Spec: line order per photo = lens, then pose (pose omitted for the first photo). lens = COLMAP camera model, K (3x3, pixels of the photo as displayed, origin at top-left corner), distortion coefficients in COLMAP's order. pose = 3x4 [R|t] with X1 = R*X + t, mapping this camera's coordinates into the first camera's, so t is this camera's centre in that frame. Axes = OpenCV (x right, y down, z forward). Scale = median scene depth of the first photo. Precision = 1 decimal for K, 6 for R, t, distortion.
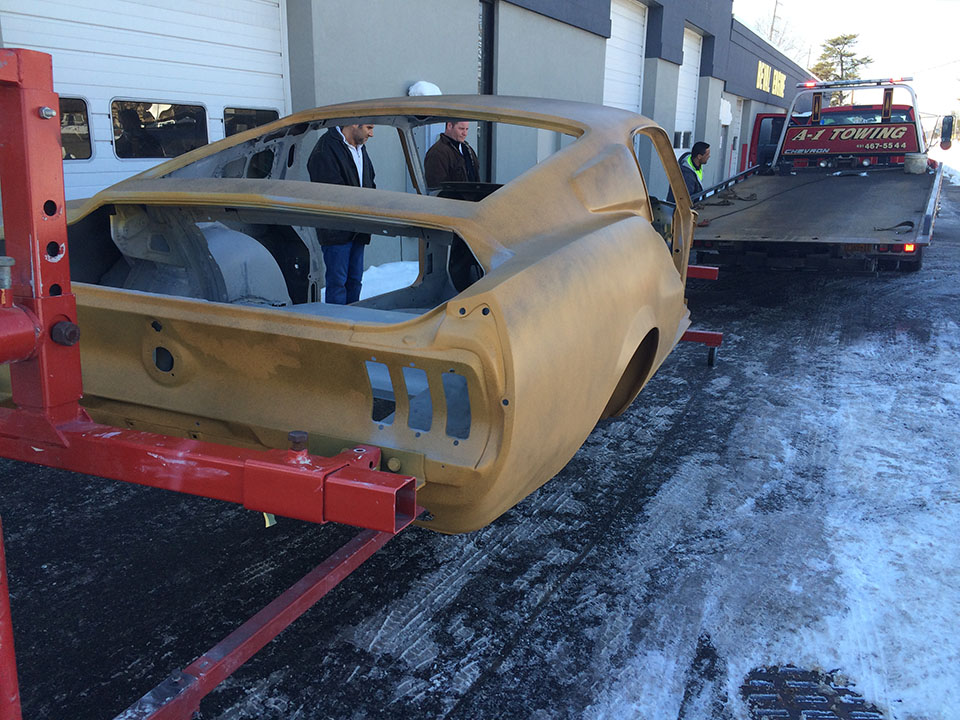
lens RADIAL K [[808.2, 0, 479.1], [0, 808.2, 356.2], [0, 0, 1]] dist [0.082935, -0.095610]
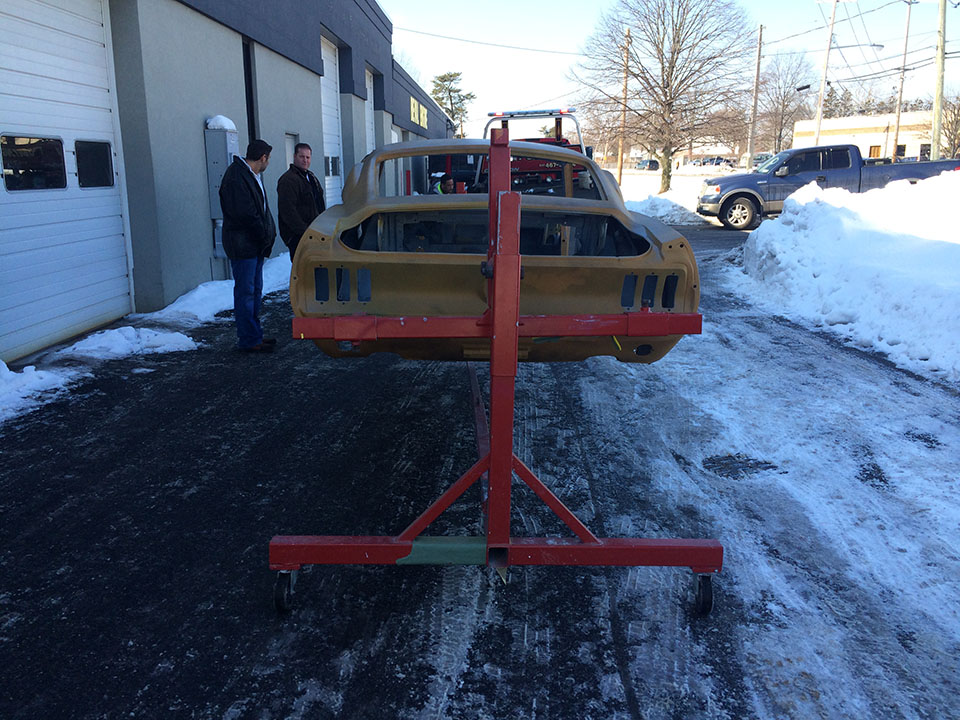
lens RADIAL K [[808.2, 0, 482.1], [0, 808.2, 363.3], [0, 0, 1]] dist [0.082935, -0.095610]
pose [[0.903755, -0.113340, 0.412772, -0.608694], [0.122592, 0.992449, 0.004097, 0.079030], [-0.410119, 0.046900, 0.910825, -0.323326]]
